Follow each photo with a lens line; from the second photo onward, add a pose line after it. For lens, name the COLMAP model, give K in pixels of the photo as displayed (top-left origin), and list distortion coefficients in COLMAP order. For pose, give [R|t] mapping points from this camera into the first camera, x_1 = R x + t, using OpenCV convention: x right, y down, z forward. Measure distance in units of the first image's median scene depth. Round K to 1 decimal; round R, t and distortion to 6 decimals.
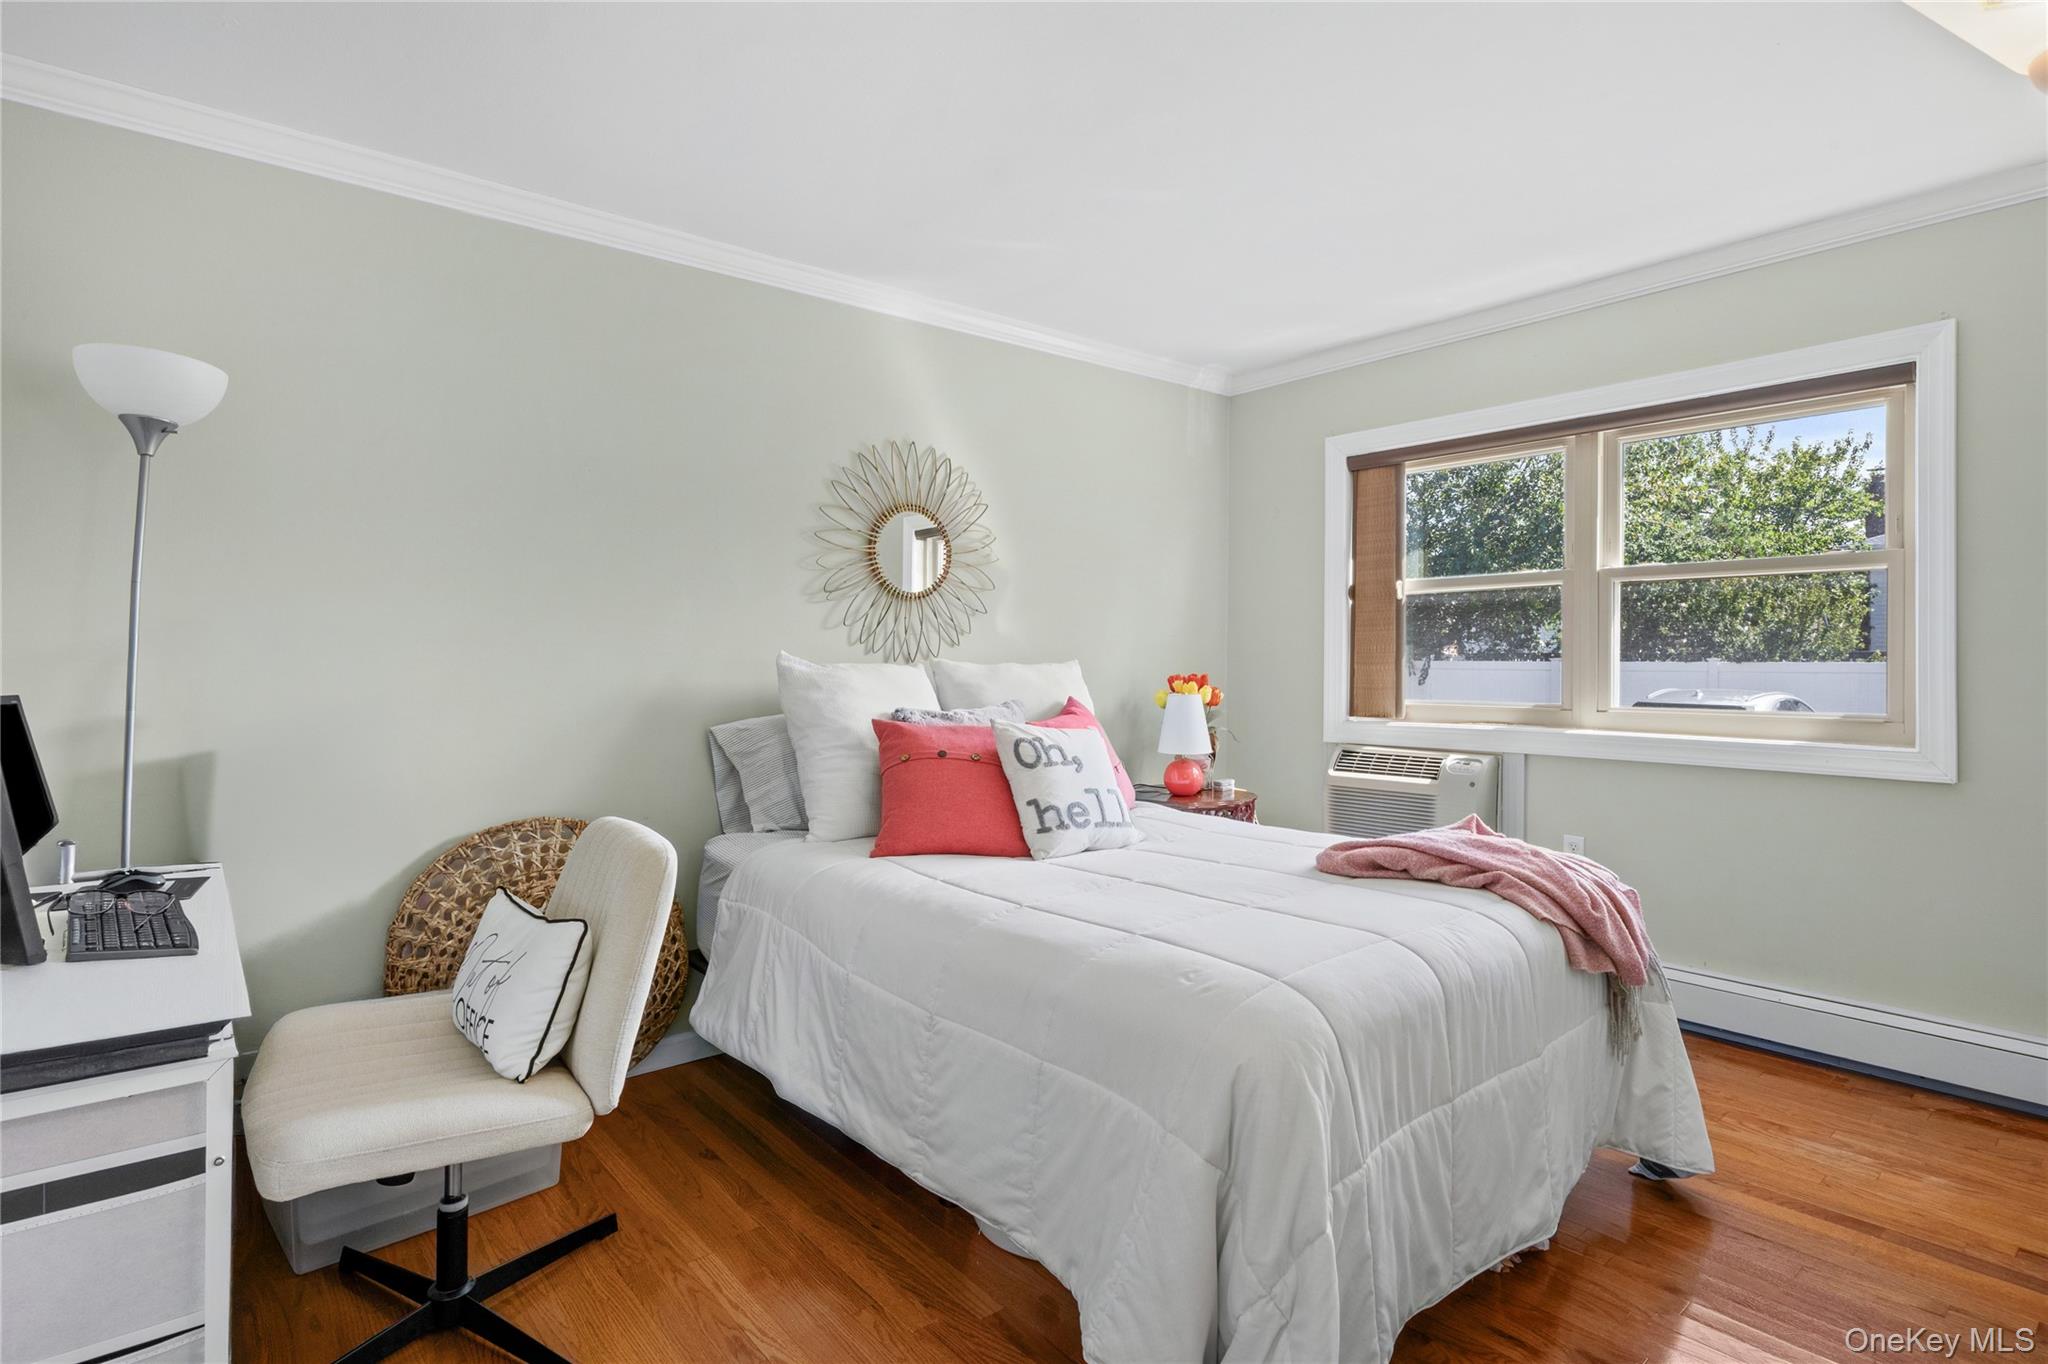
lens RADIAL K [[1019.9, 0, 1016.8], [0, 1019.9, 667.4], [0, 0, 1]] dist [0.001008, 0.000224]
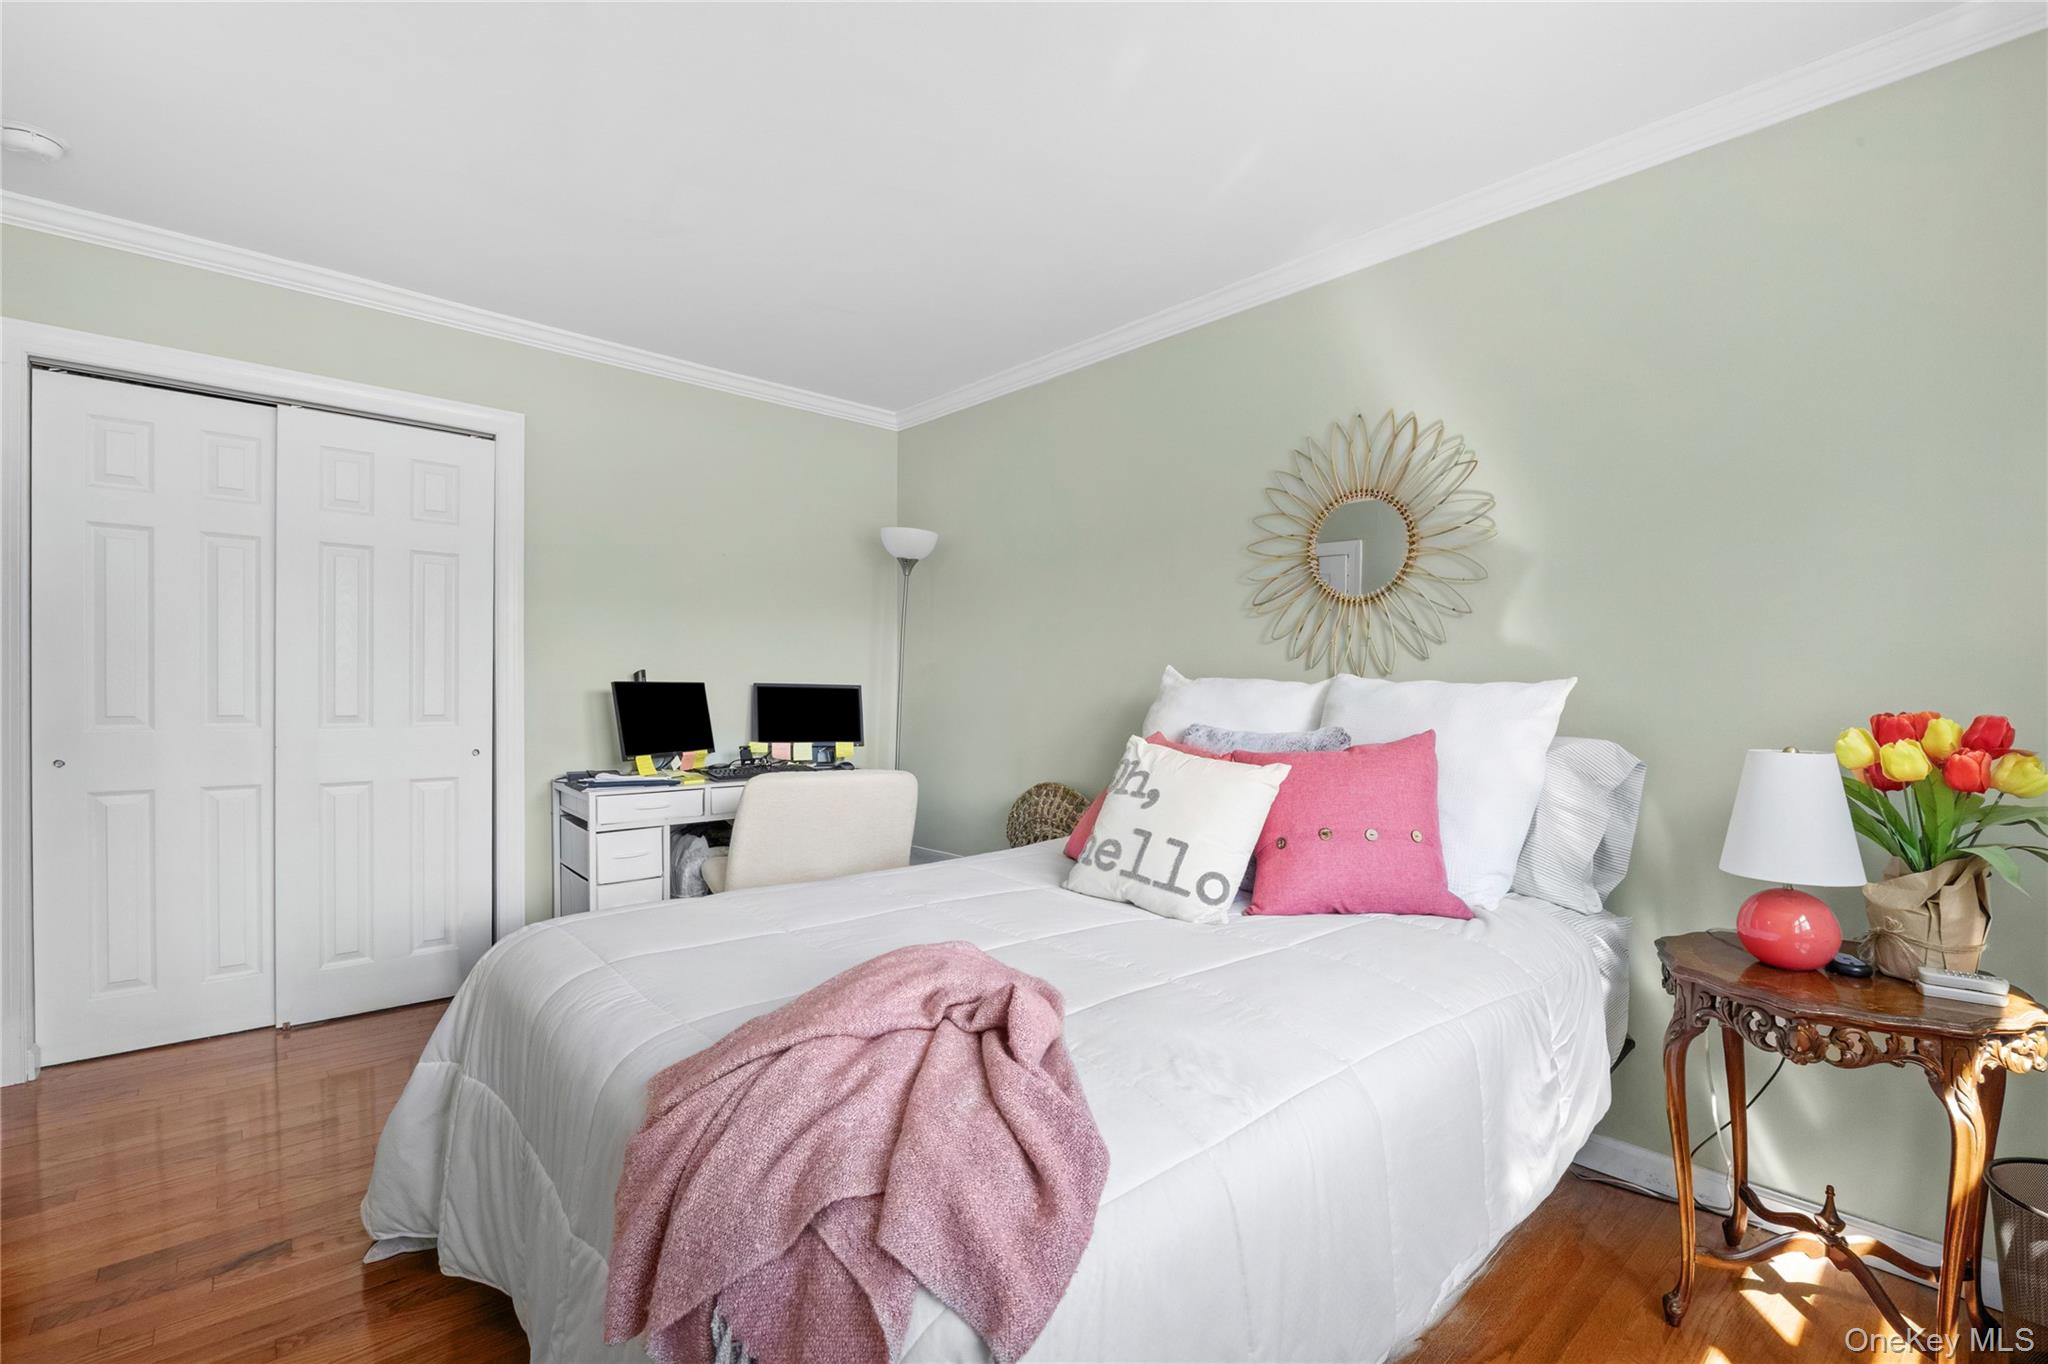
lens RADIAL K [[890.9, 0, 1012.4], [0, 890.9, 687.6], [0, 0, 1]] dist [-0.017197, 0.000230]
pose [[0.040370, 0.008826, -0.999146, 0.641397], [-0.032539, 0.999442, 0.007514, 0.005195], [0.998655, 0.032208, 0.040635, 0.731175]]
